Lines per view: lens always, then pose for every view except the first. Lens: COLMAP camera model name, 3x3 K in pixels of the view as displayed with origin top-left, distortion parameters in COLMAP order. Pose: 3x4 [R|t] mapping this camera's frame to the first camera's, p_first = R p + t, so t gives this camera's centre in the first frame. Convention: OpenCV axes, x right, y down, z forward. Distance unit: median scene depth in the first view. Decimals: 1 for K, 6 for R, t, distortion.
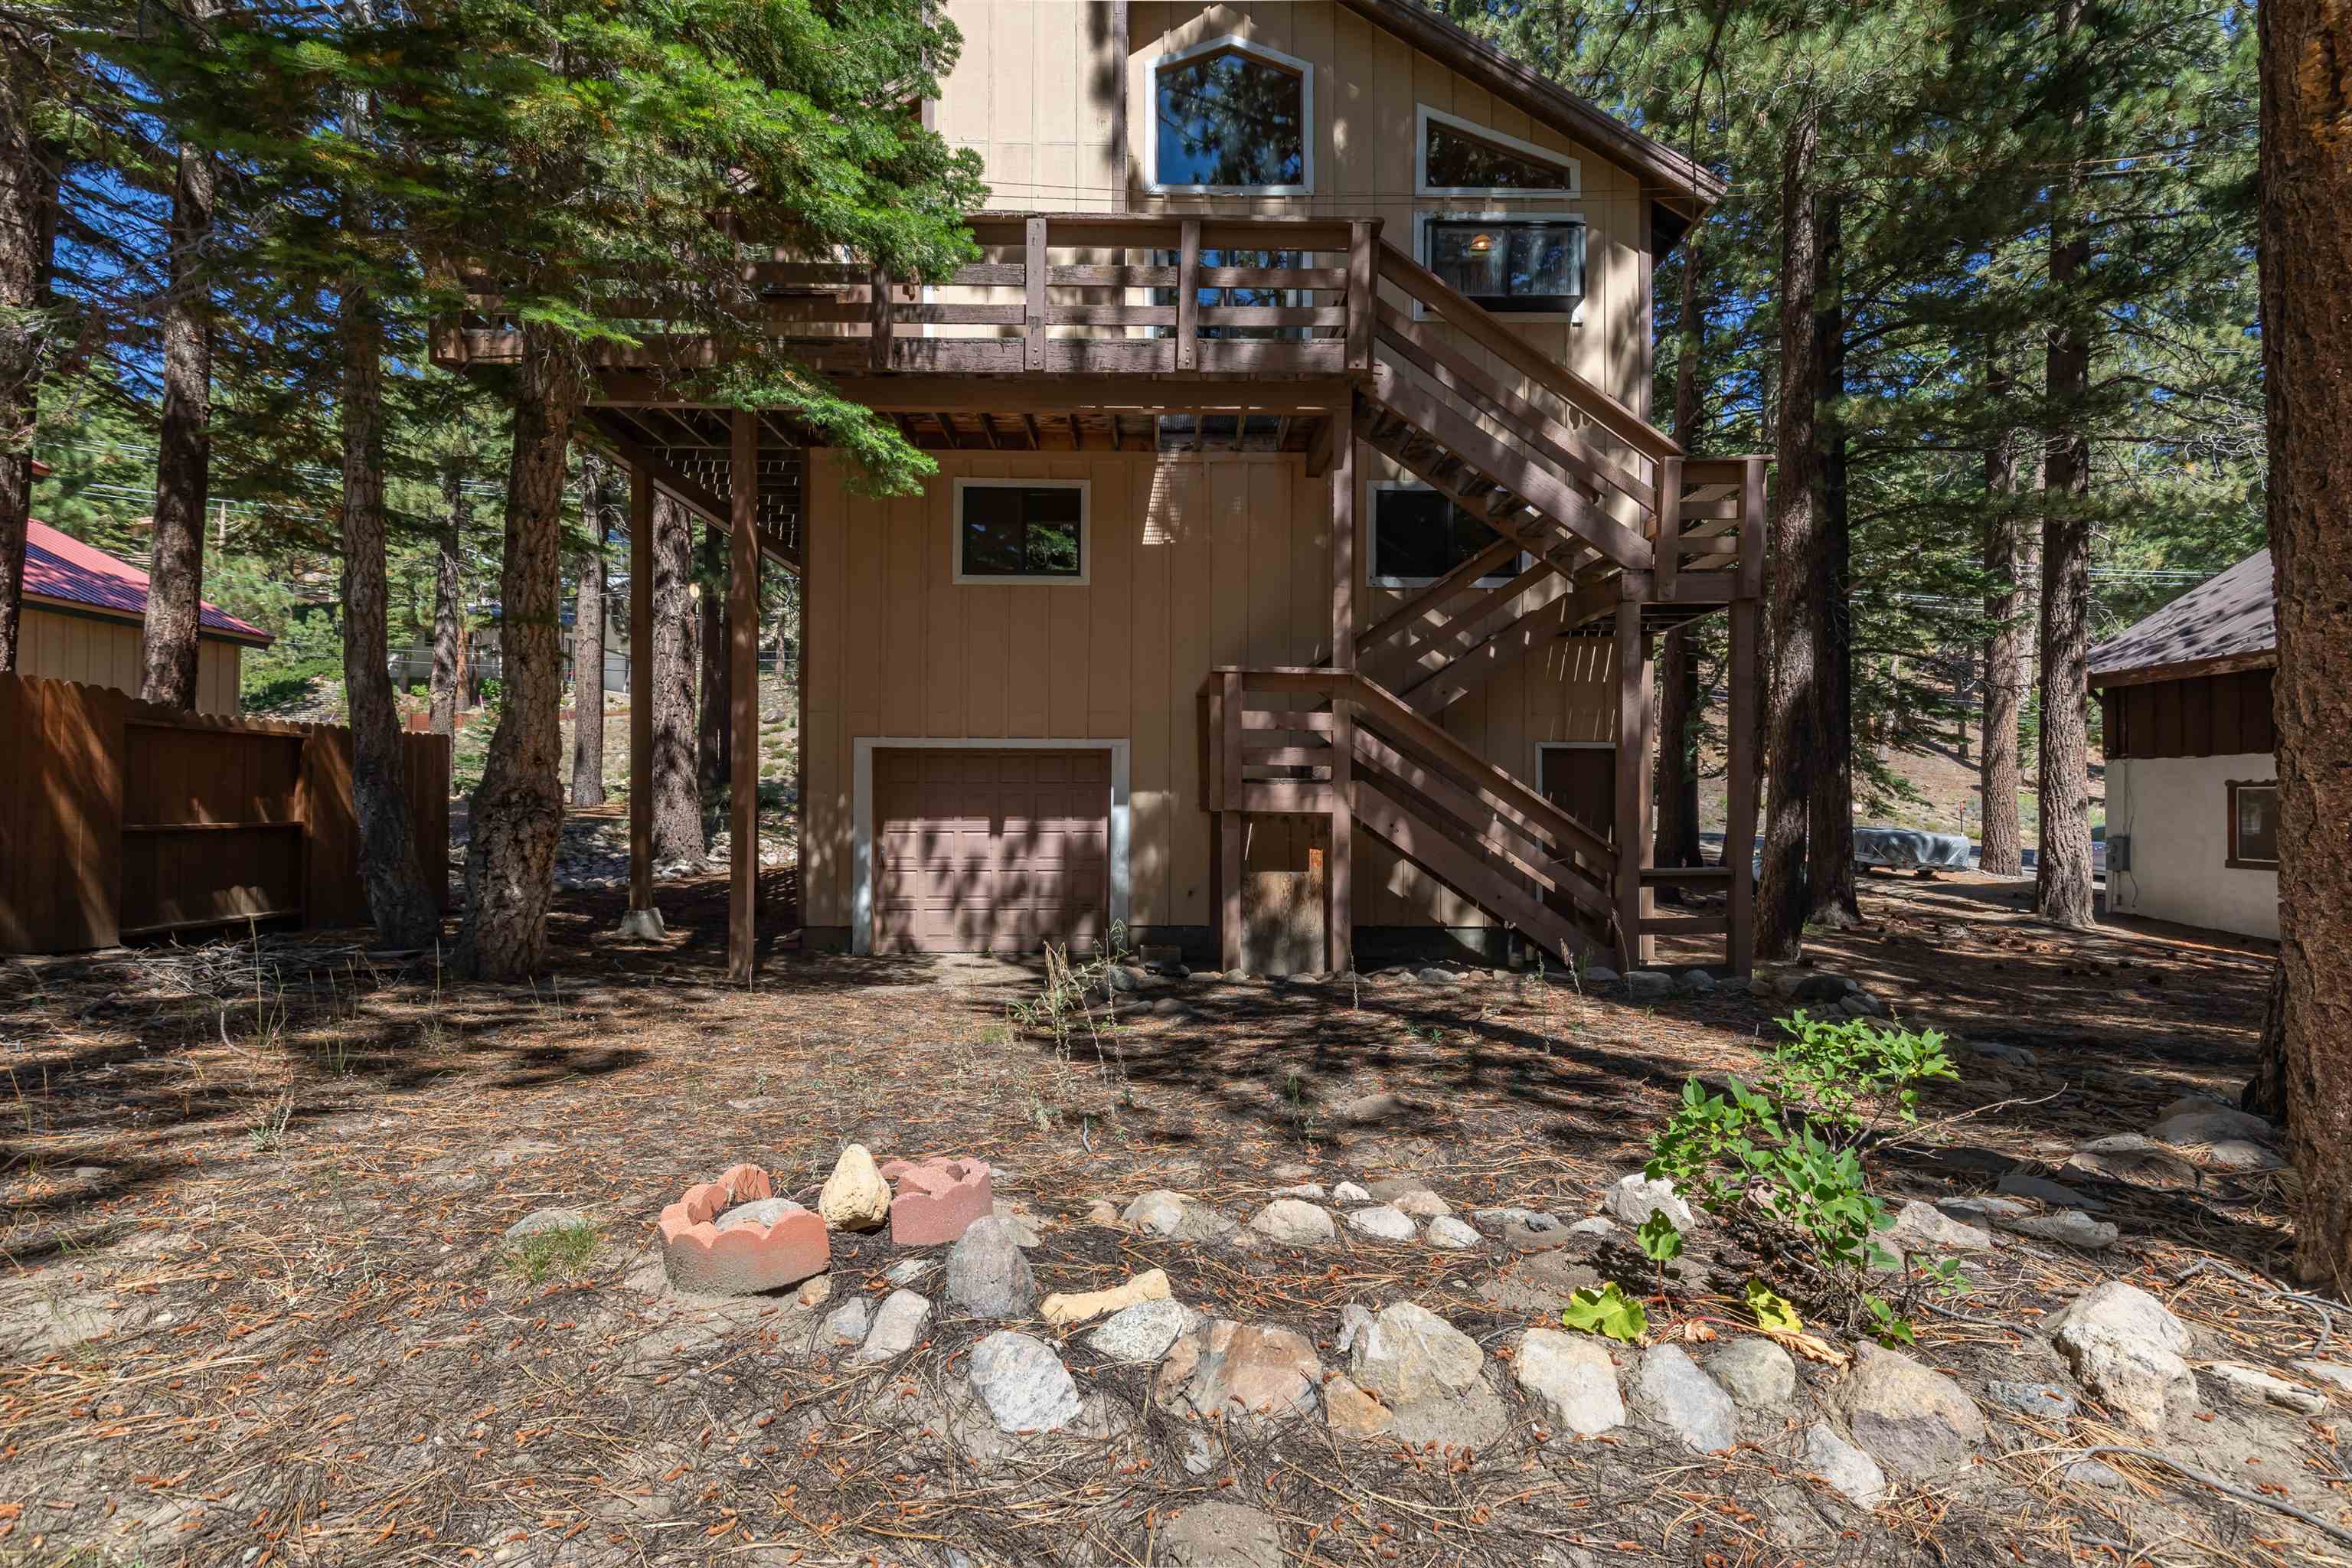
lens RADIAL K [[1051.2, 0, 1176.0], [0, 1051.2, 784.0], [0, 0, 1]] dist [0.004146, 0.000325]
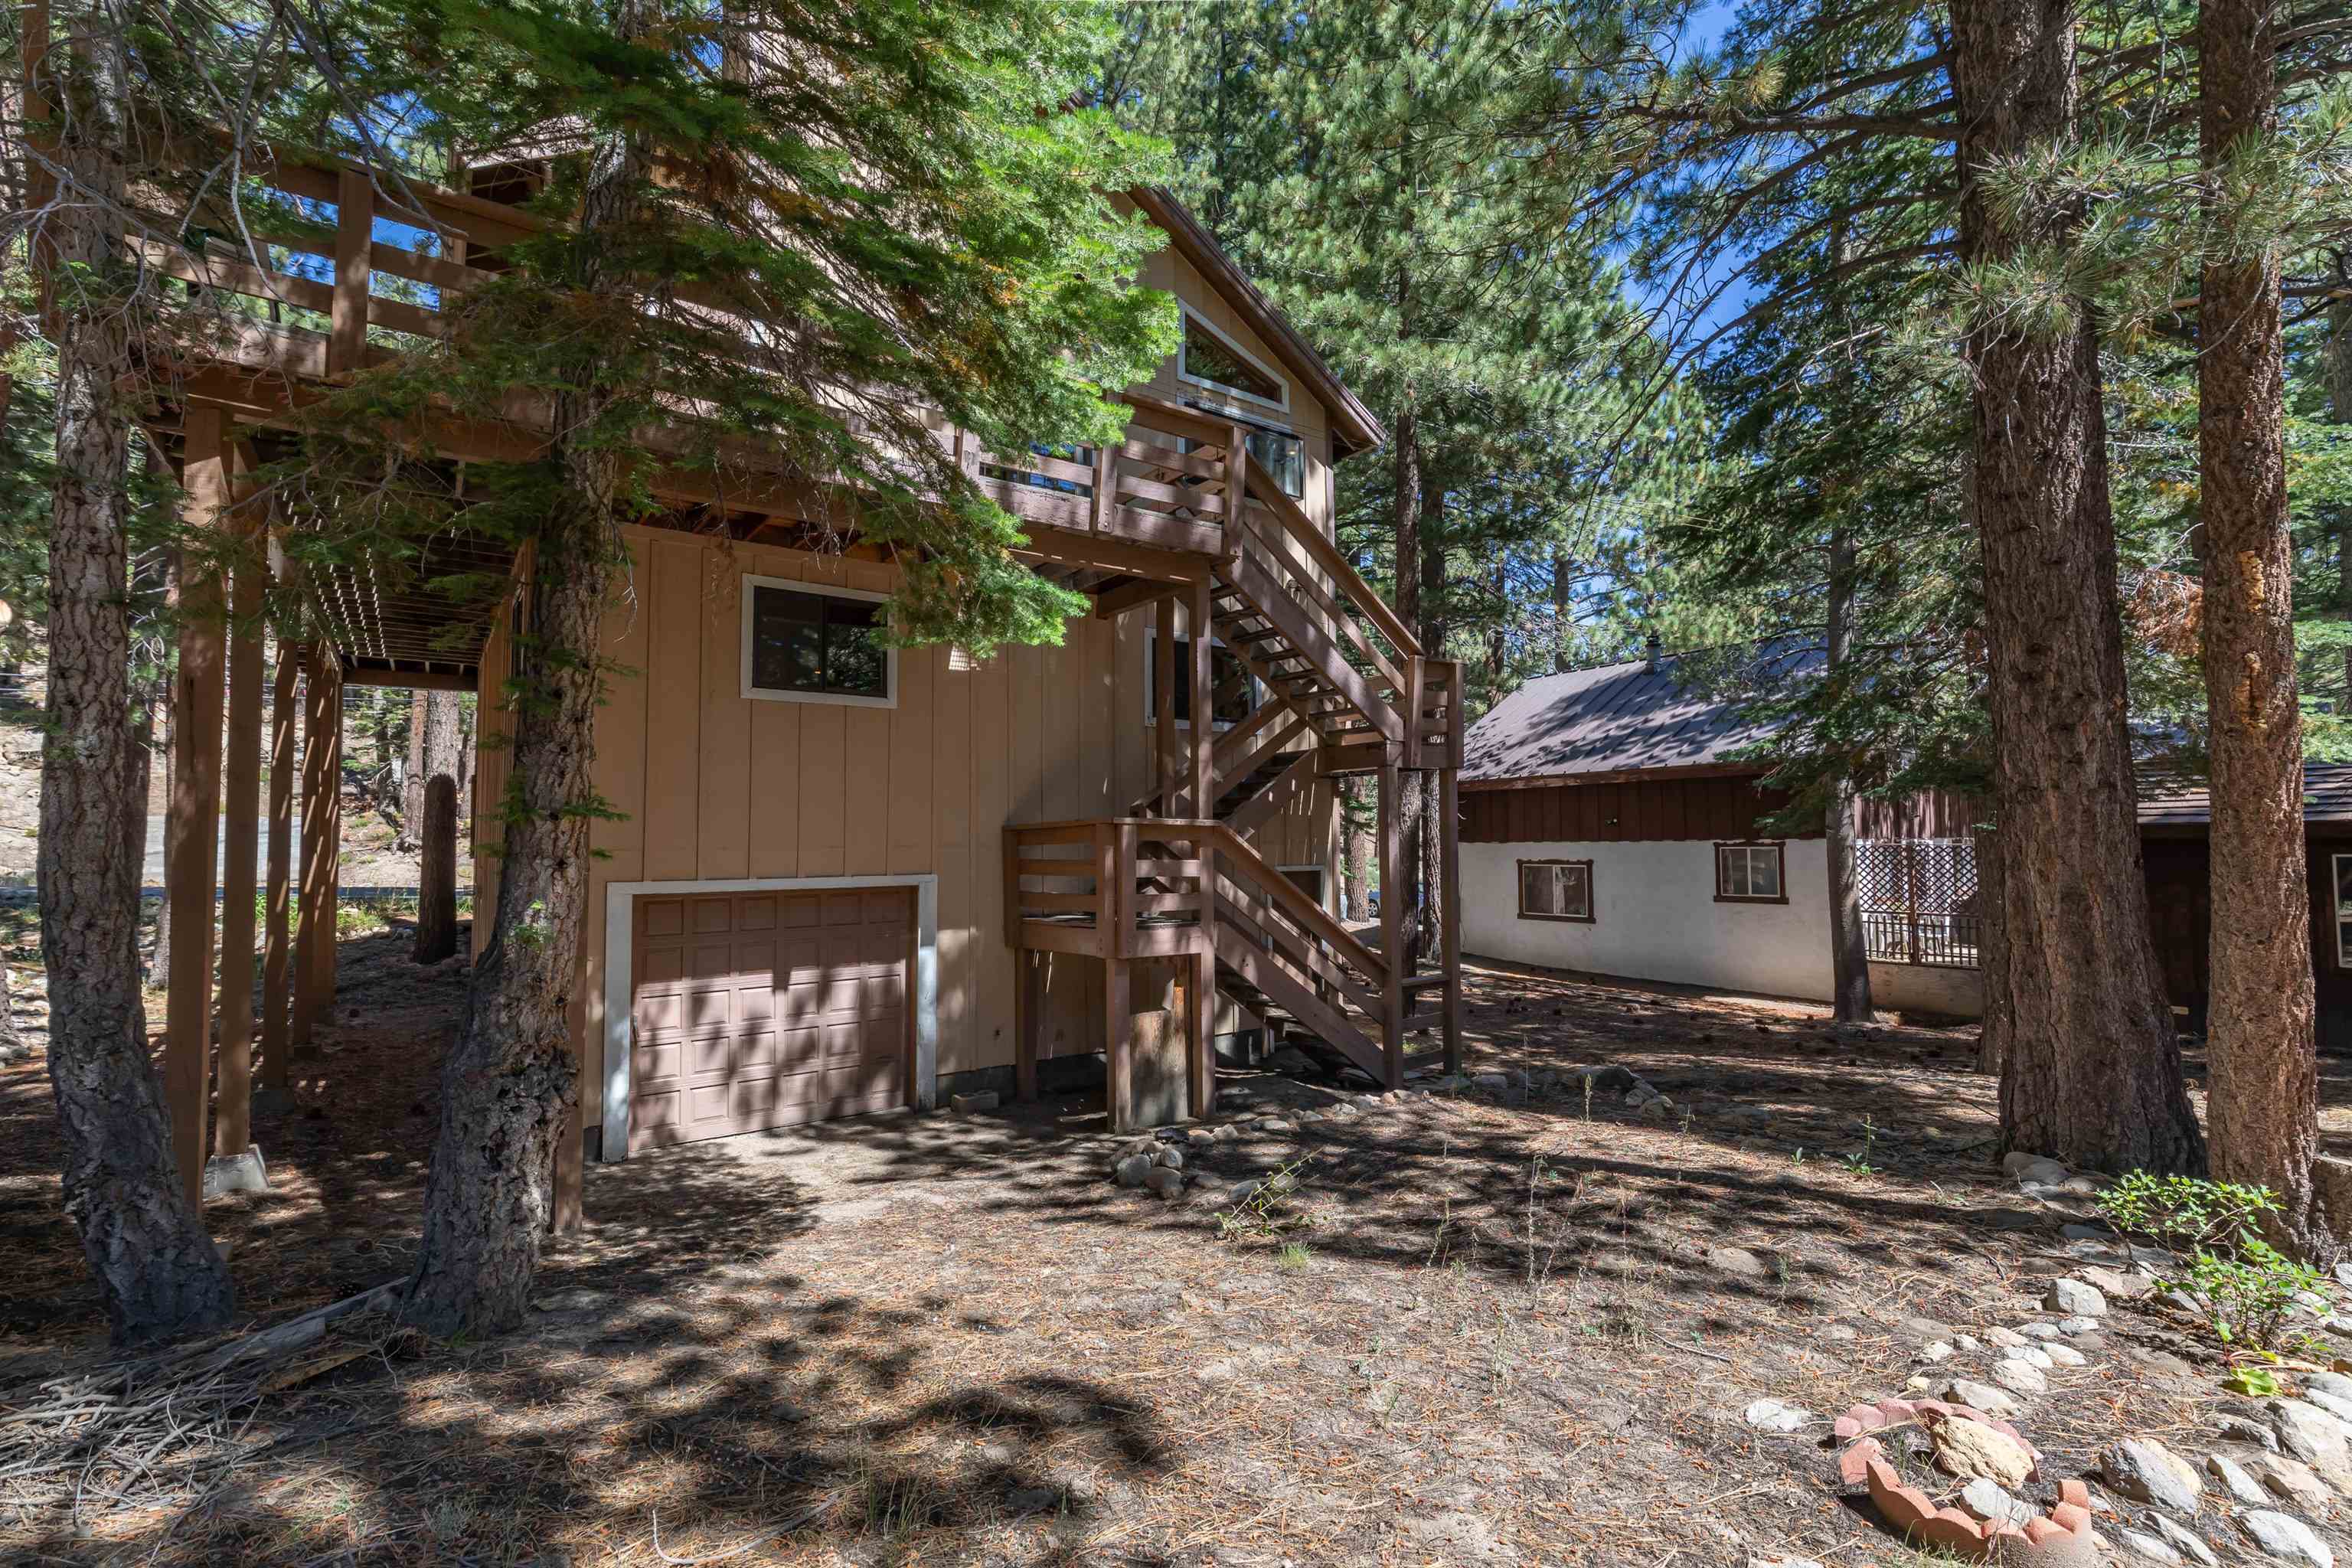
lens RADIAL K [[1051.2, 0, 1176.0], [0, 1051.2, 784.0], [0, 0, 1]] dist [0.004146, 0.000325]
pose [[0.819386, 0.020578, 0.572872, -0.488880], [0.003775, 0.999140, -0.041289, -0.100451], [-0.573229, 0.035994, 0.818604, 0.125562]]
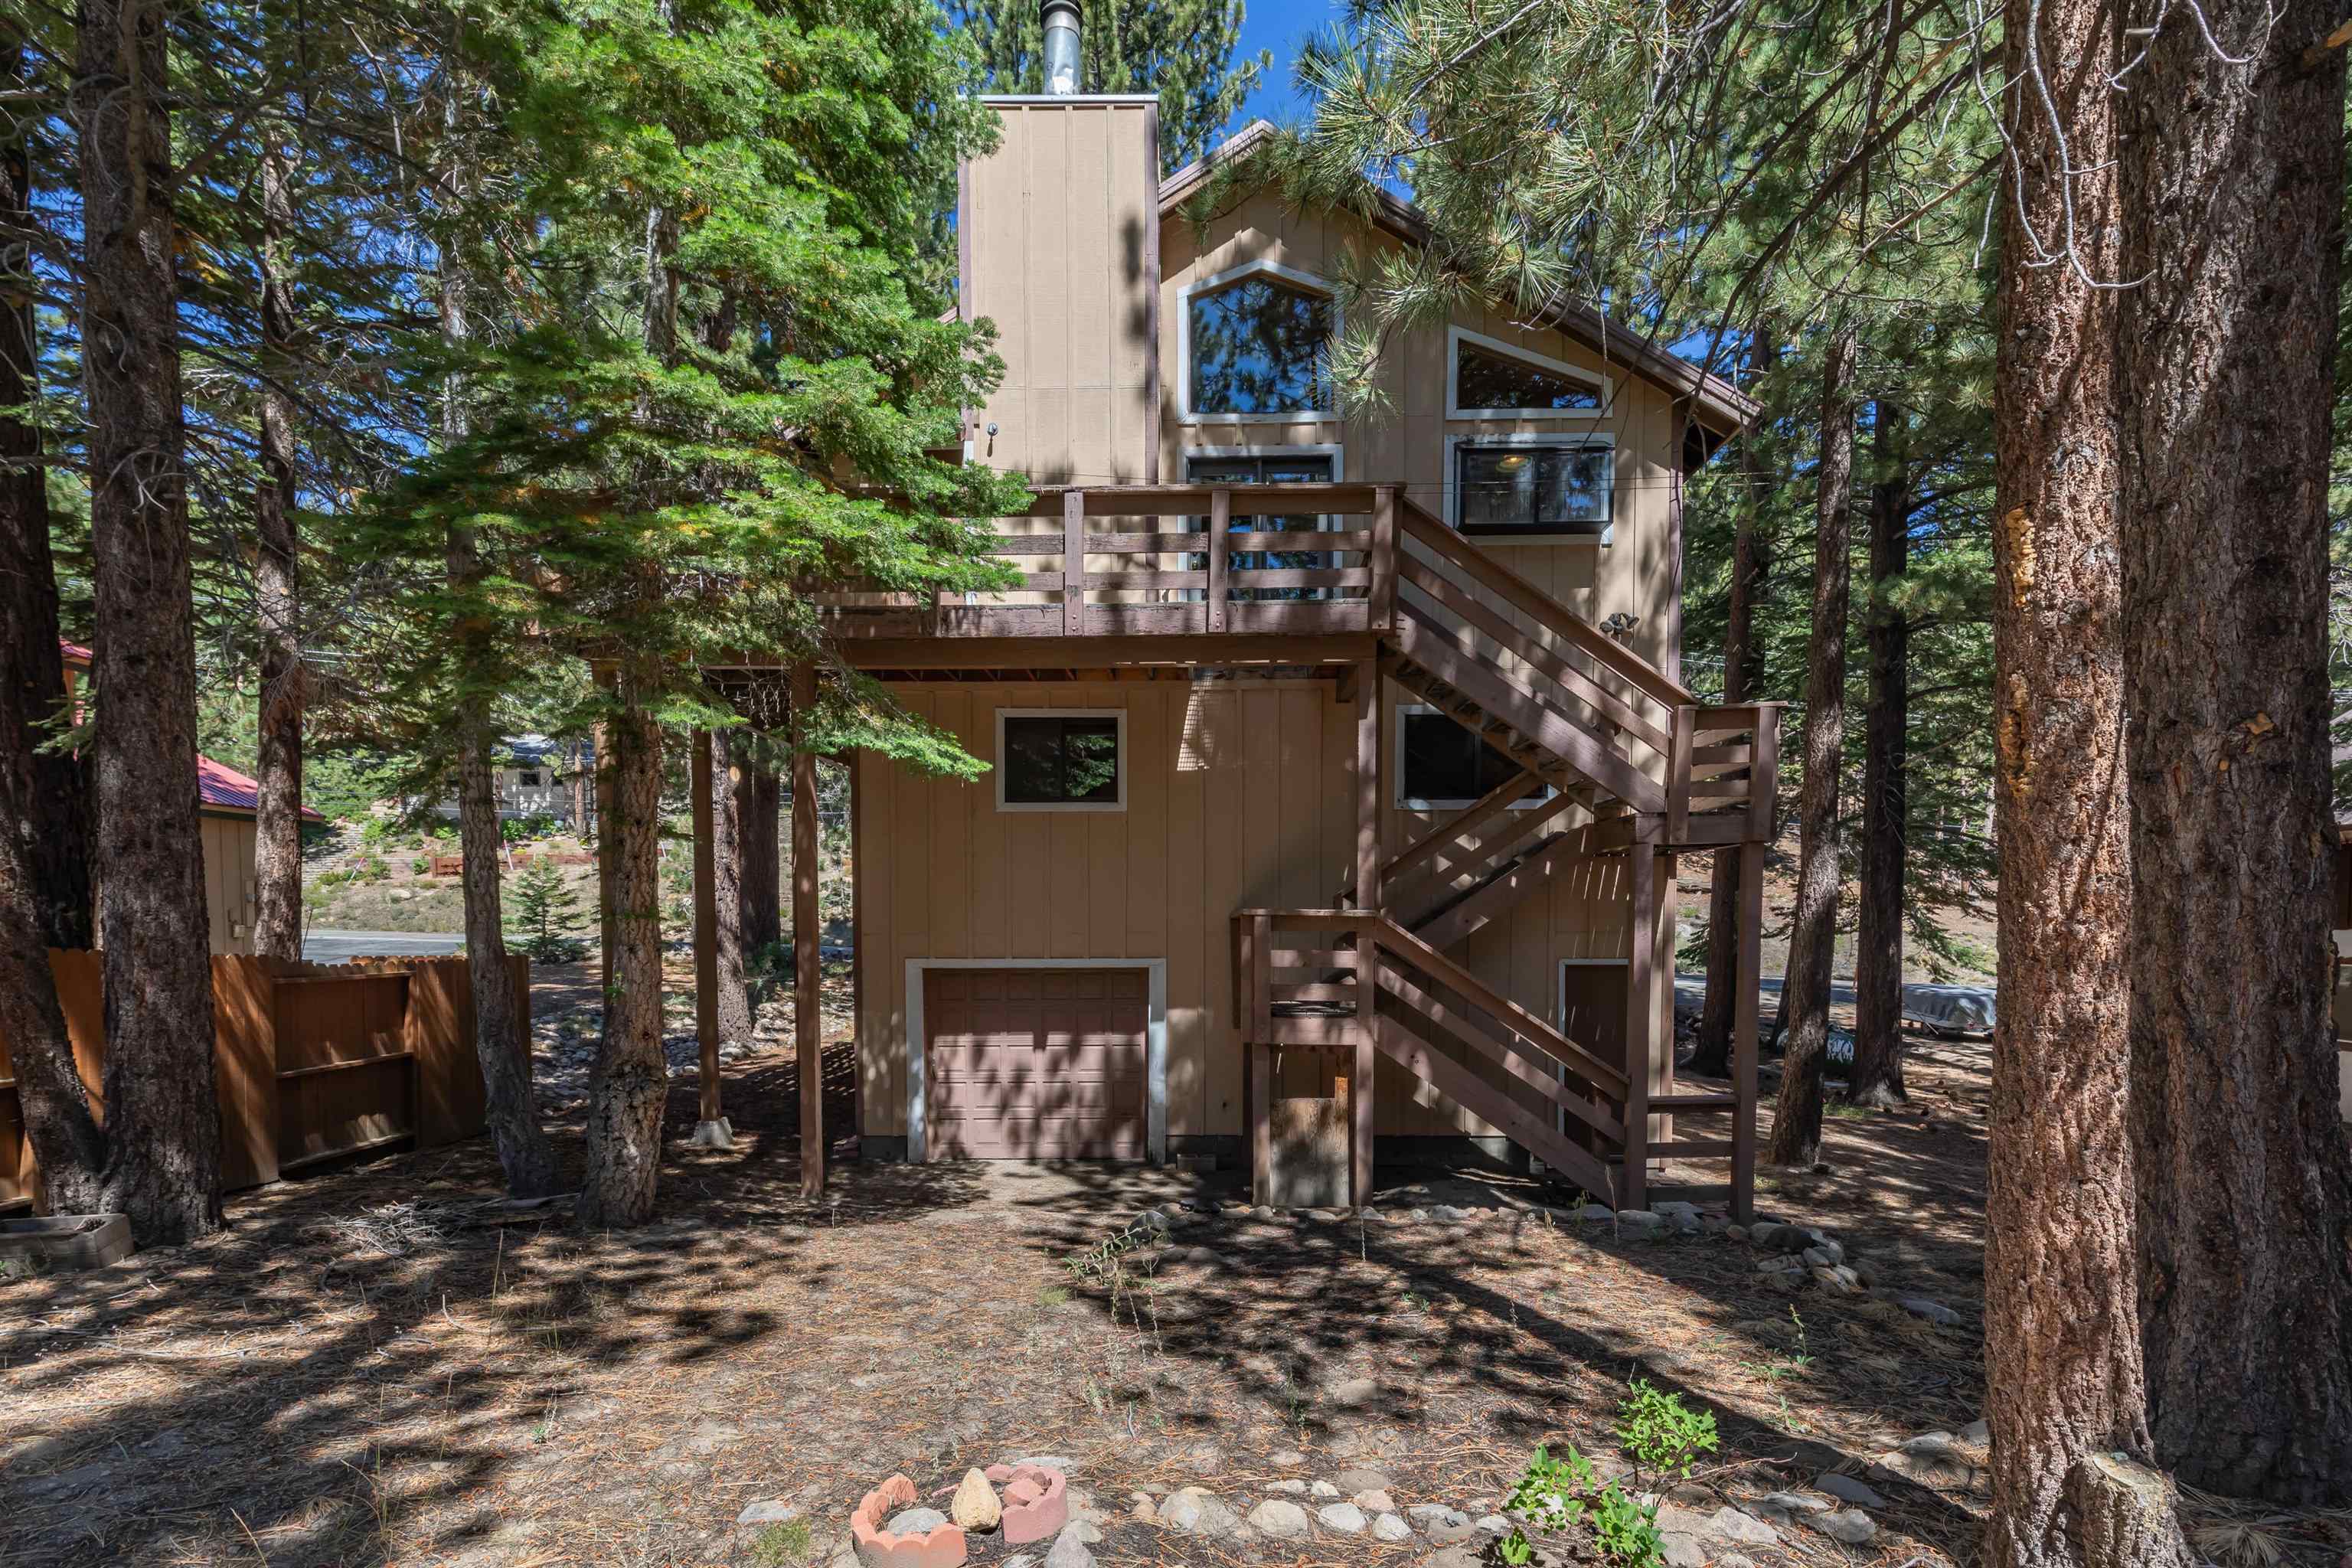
lens RADIAL K [[1117.0, 0, 1176.7], [0, 1117.0, 968.1], [0, 0, 1]] dist [0.004116, 0.000292]
pose [[0.999302, -0.003763, -0.037168, 0.009233], [0.005845, 0.998410, 0.056063, -0.113777], [0.036898, -0.056241, 0.997735, -0.130136]]
